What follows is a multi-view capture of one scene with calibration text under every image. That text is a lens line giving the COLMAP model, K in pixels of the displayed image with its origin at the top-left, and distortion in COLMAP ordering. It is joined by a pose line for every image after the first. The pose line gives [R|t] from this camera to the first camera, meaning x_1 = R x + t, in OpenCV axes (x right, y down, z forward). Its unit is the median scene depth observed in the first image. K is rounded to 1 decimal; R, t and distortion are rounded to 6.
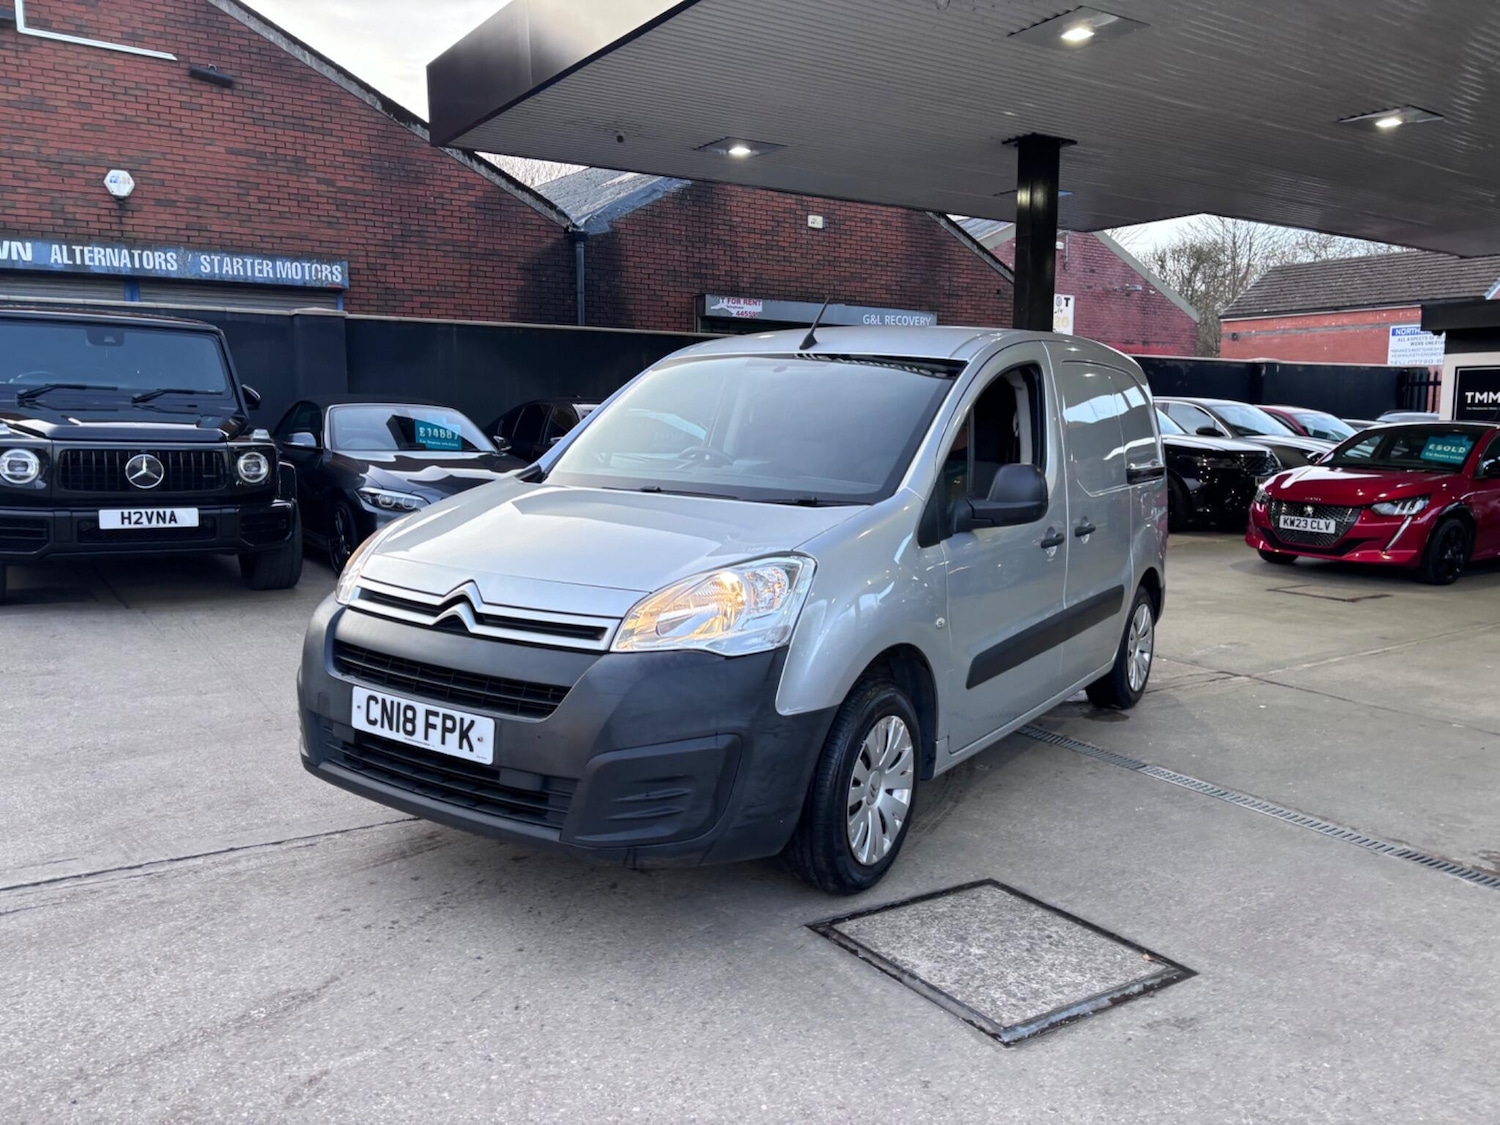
lens RADIAL K [[1111.3, 0, 767.7], [0, 1111.3, 570.1], [0, 0, 1]] dist [0.080125, -0.084964]
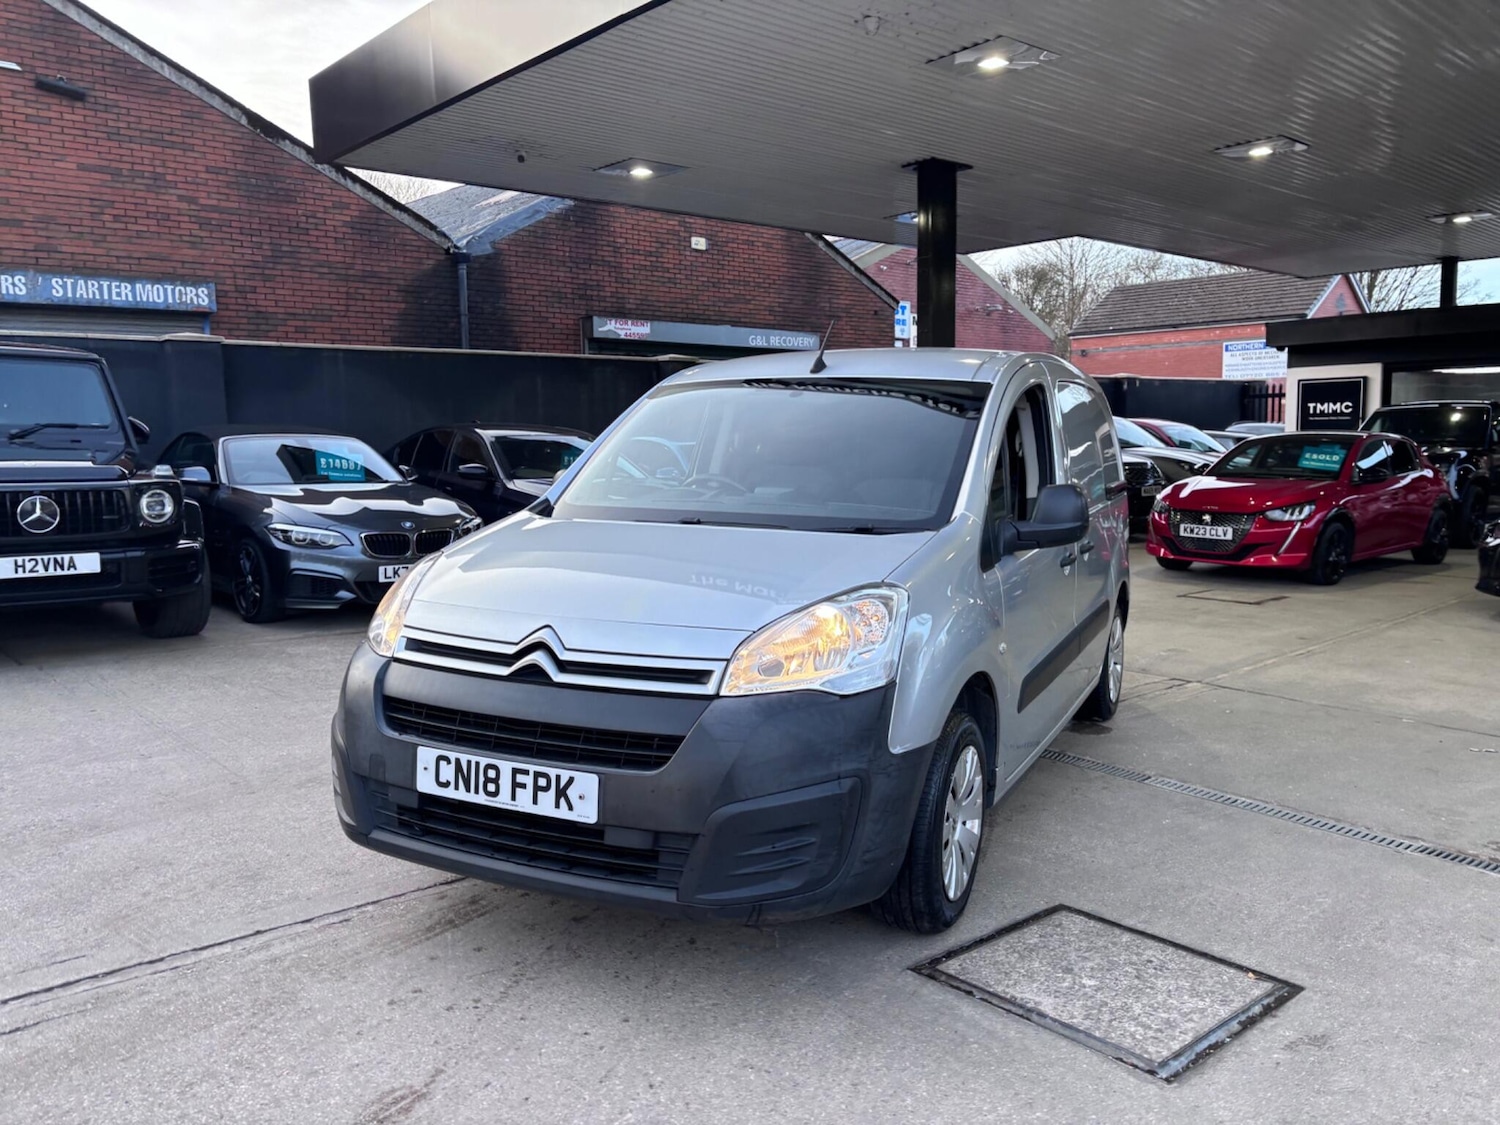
lens RADIAL K [[1111.3, 0, 767.7], [0, 1111.3, 570.1], [0, 0, 1]] dist [0.080125, -0.084964]
pose [[0.991573, -0.035092, 0.124707, -0.044815], [0.037249, 0.999193, -0.015002, -0.003753], [-0.124080, 0.019520, 0.992080, 0.011351]]
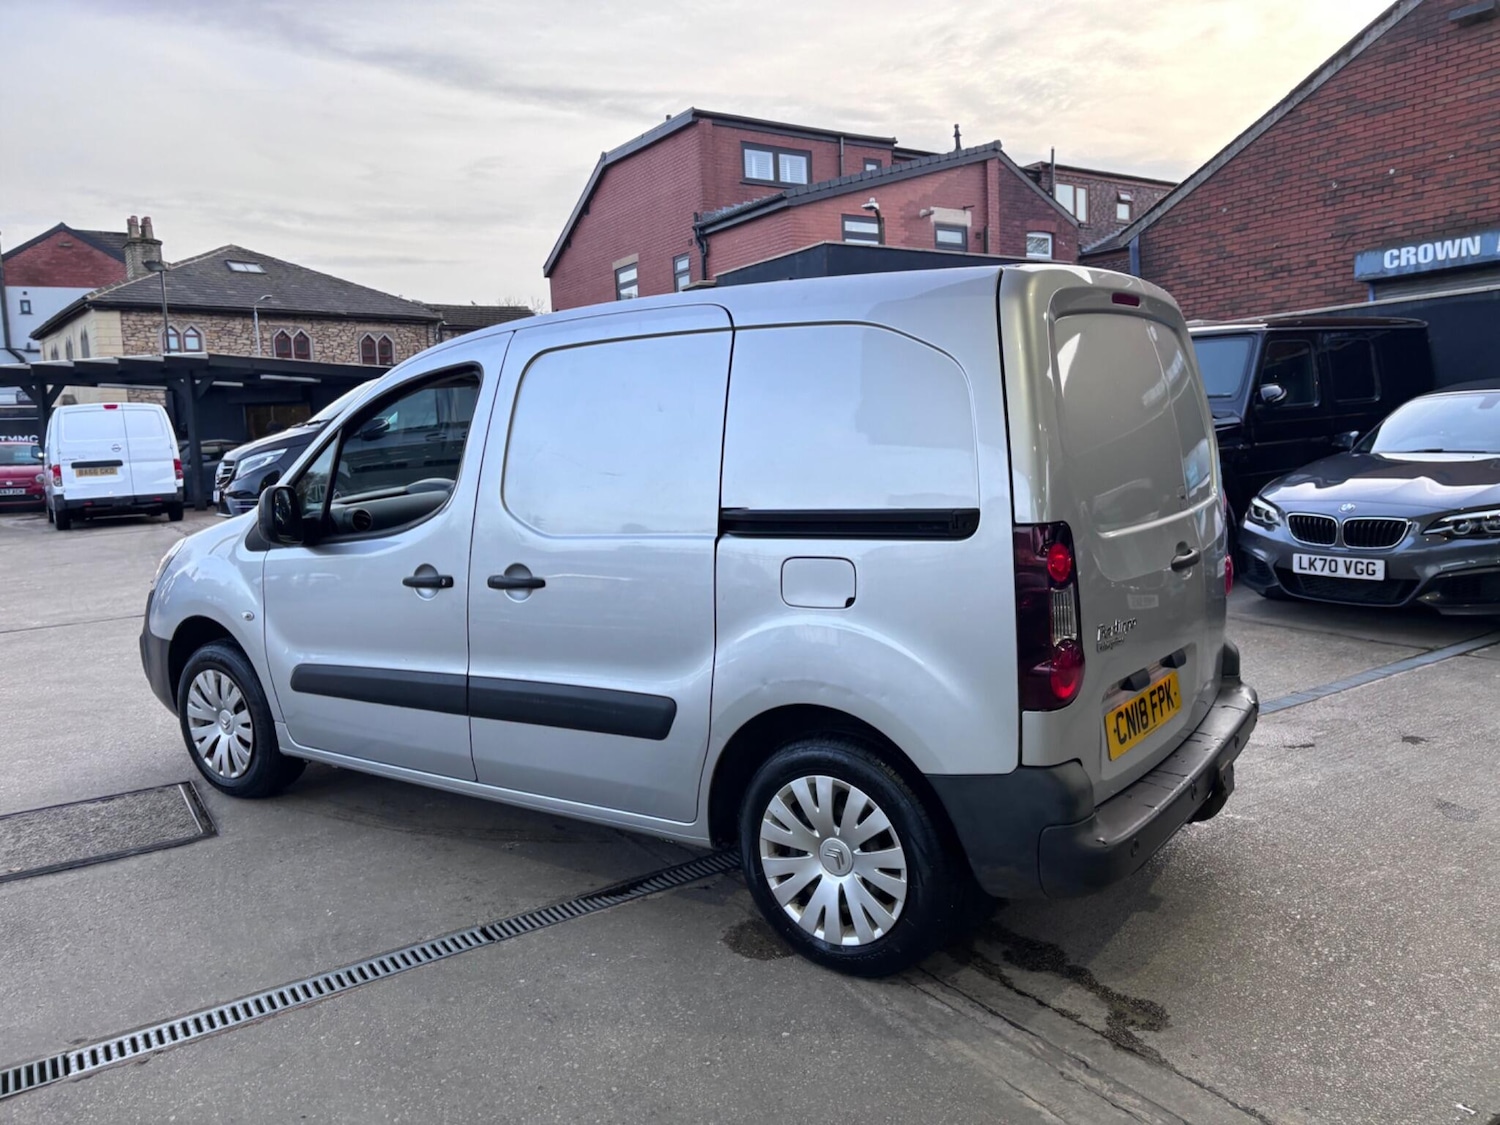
lens RADIAL K [[1128.0, 0, 775.7], [0, 1128.0, 561.9], [0, 0, 1]] dist [0.049334, -0.044614]
pose [[-0.047231, 0.104411, -0.993412, 0.368021], [-0.100613, 0.988967, 0.108727, -0.052487], [0.993804, 0.105086, -0.036205, 0.433092]]
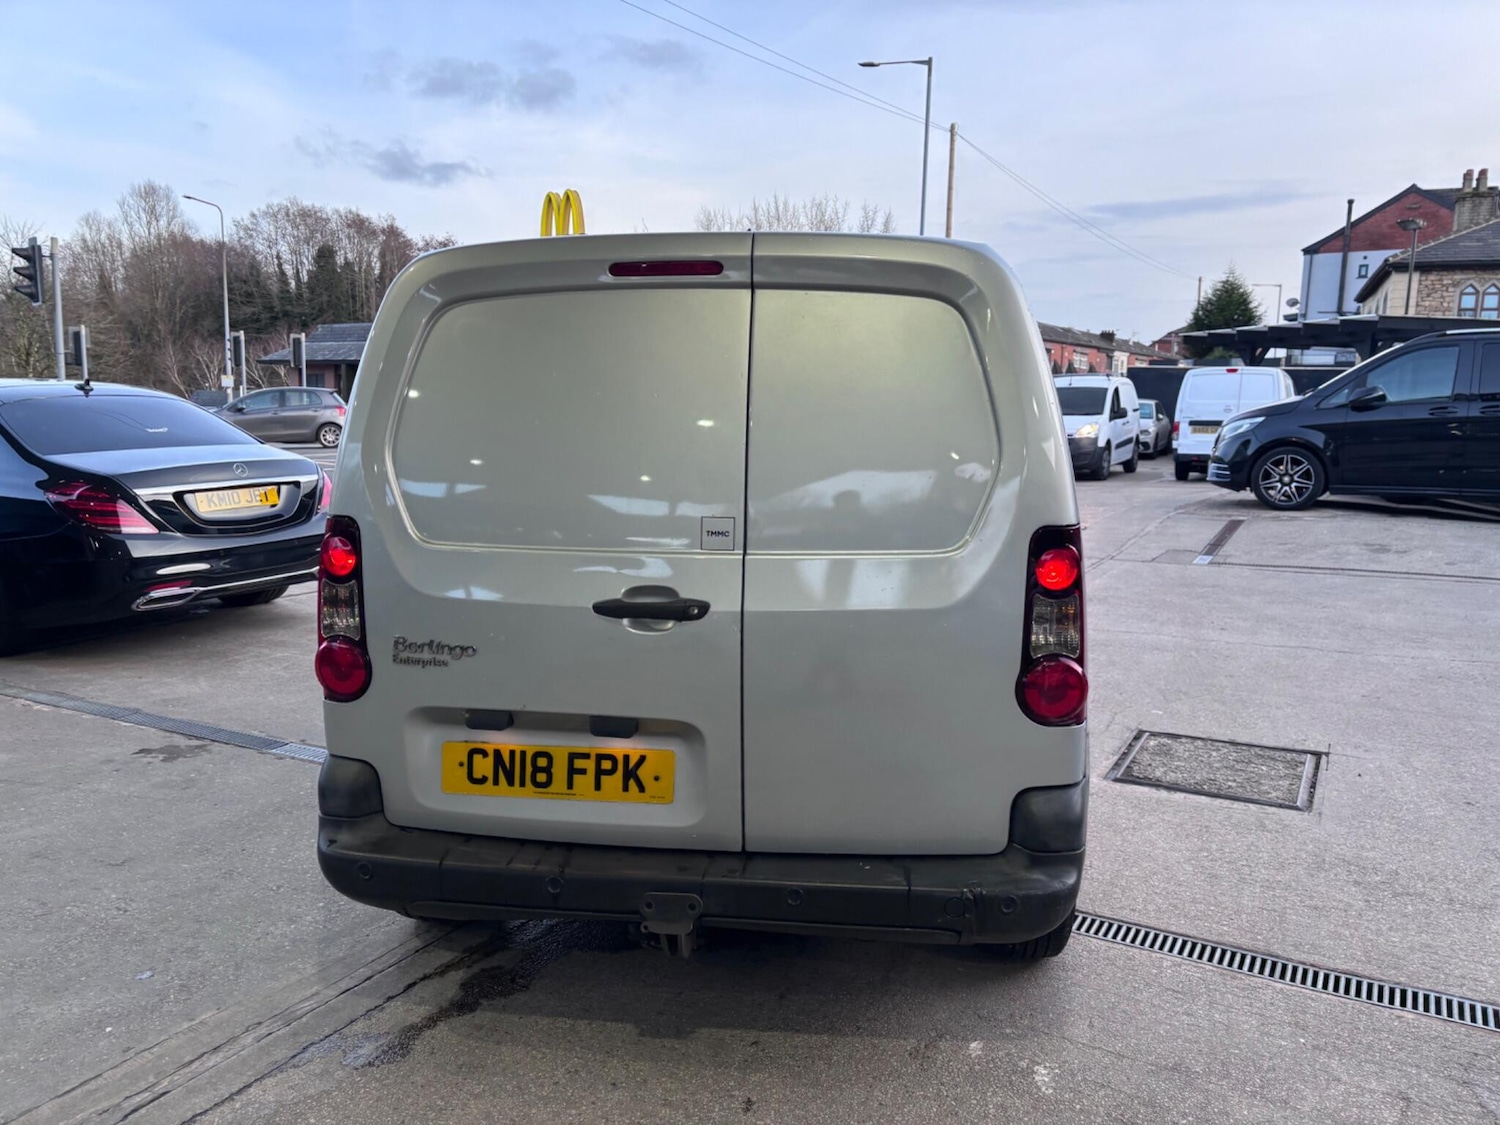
lens RADIAL K [[1131.8, 0, 772.3], [0, 1131.8, 578.7], [0, 0, 1]] dist [0.057197, -0.057310]
pose [[-0.908875, 0.032629, -0.415791, 0.190941], [-0.088351, 0.959247, 0.268403, -0.090135], [0.407604, 0.280680, -0.868952, 0.667903]]
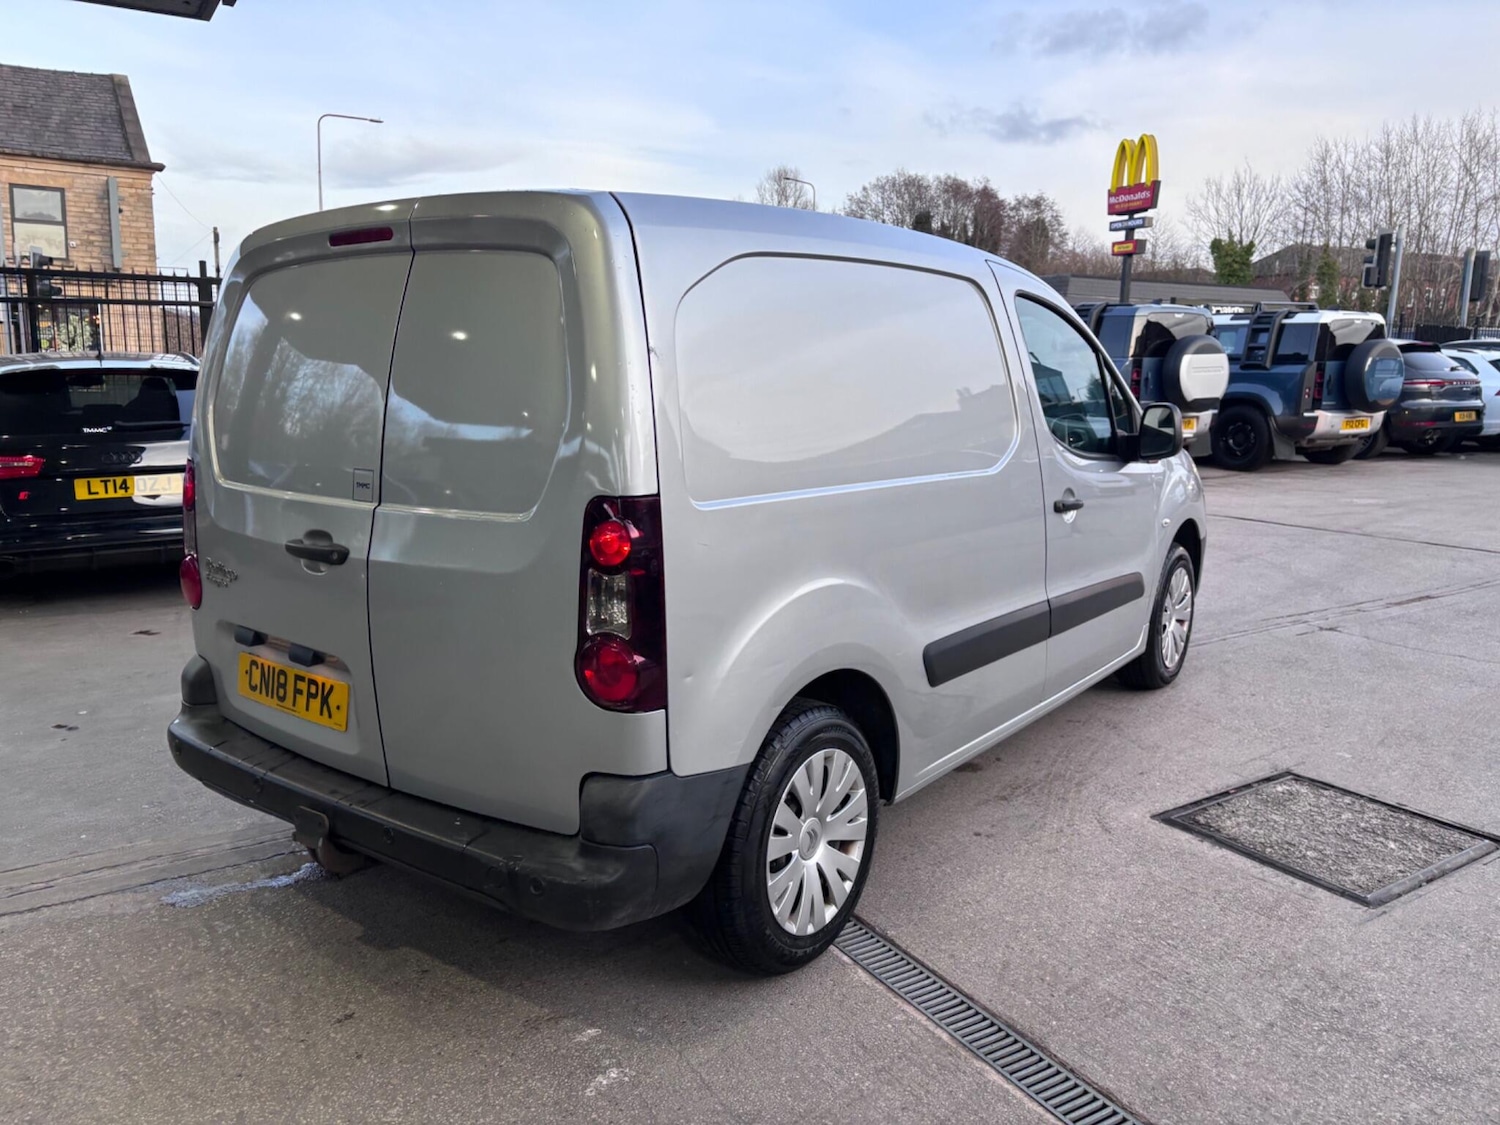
lens RADIAL K [[1137.7, 0, 755.7], [0, 1137.7, 556.0], [0, 0, 1]] dist [0.030868, -0.005456]
pose [[-0.995390, -0.044059, 0.085190, 0.043040], [-0.015378, 0.950062, 0.311681, -0.098002], [-0.094668, 0.308934, -0.946360, 0.686340]]
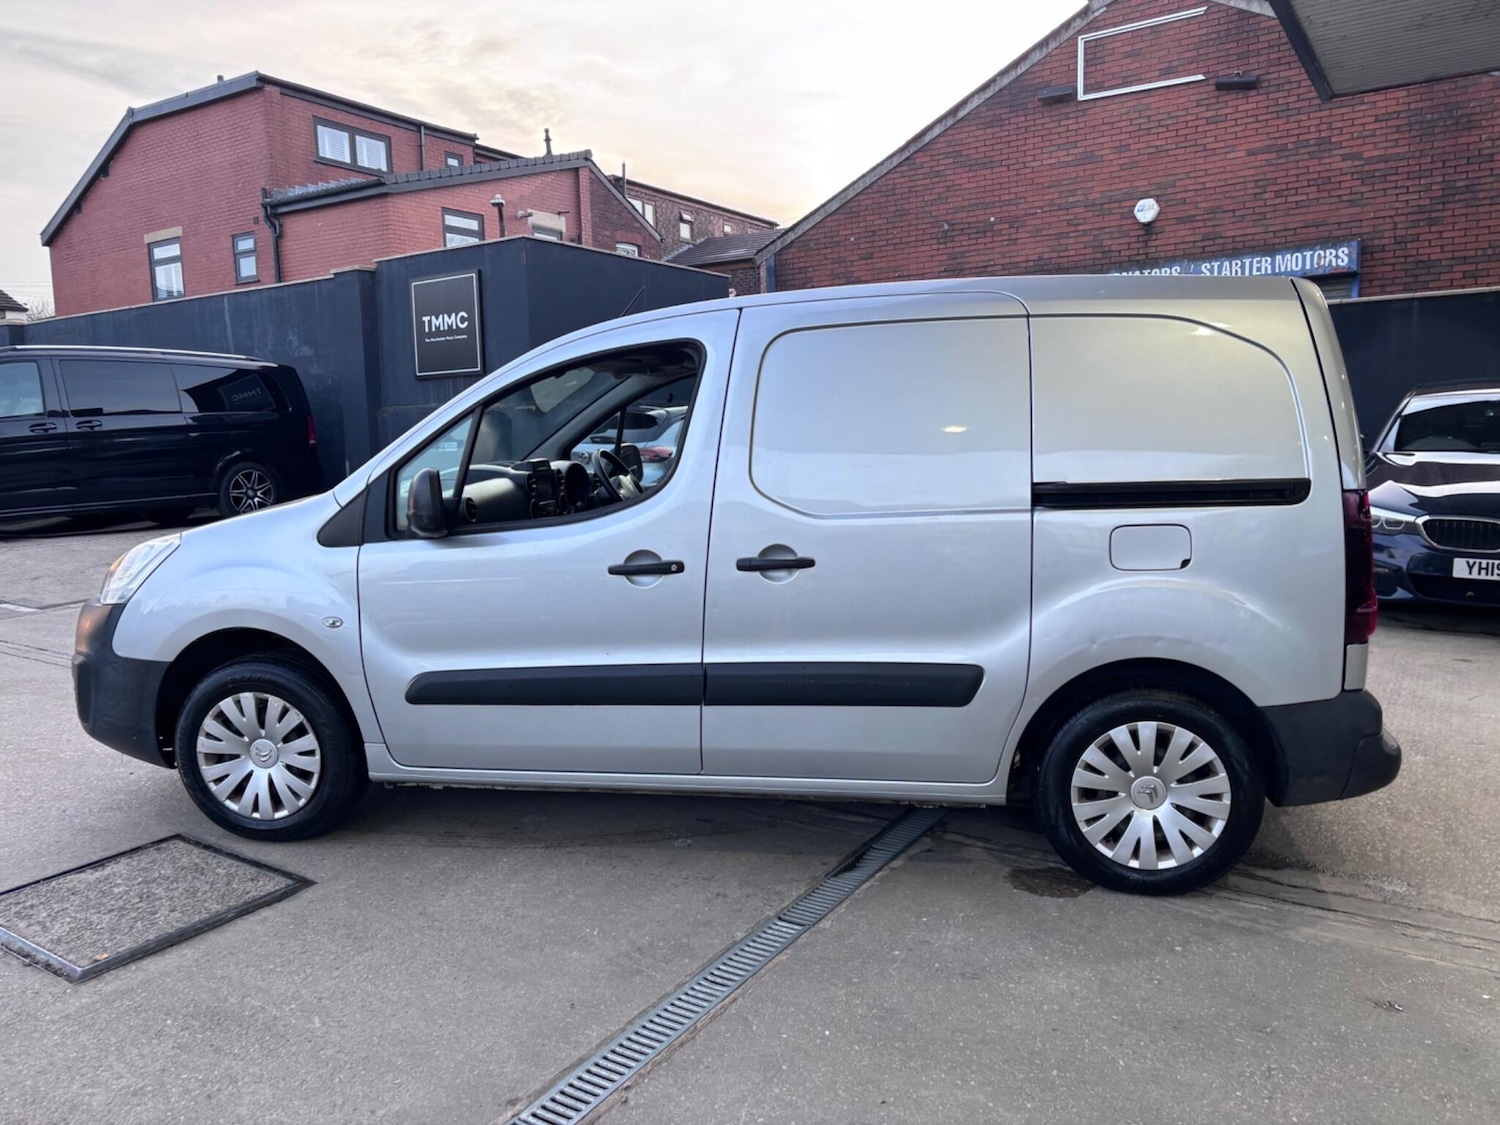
lens RADIAL K [[1122.5, 0, 773.5], [0, 1122.5, 557.8], [0, 0, 1]] dist [0.045775, -0.035930]
pose [[0.364565, 0.090197, -0.926799, 0.348842], [-0.101296, 0.993233, 0.056816, -0.030011], [0.925652, 0.073168, 0.371235, 0.275322]]
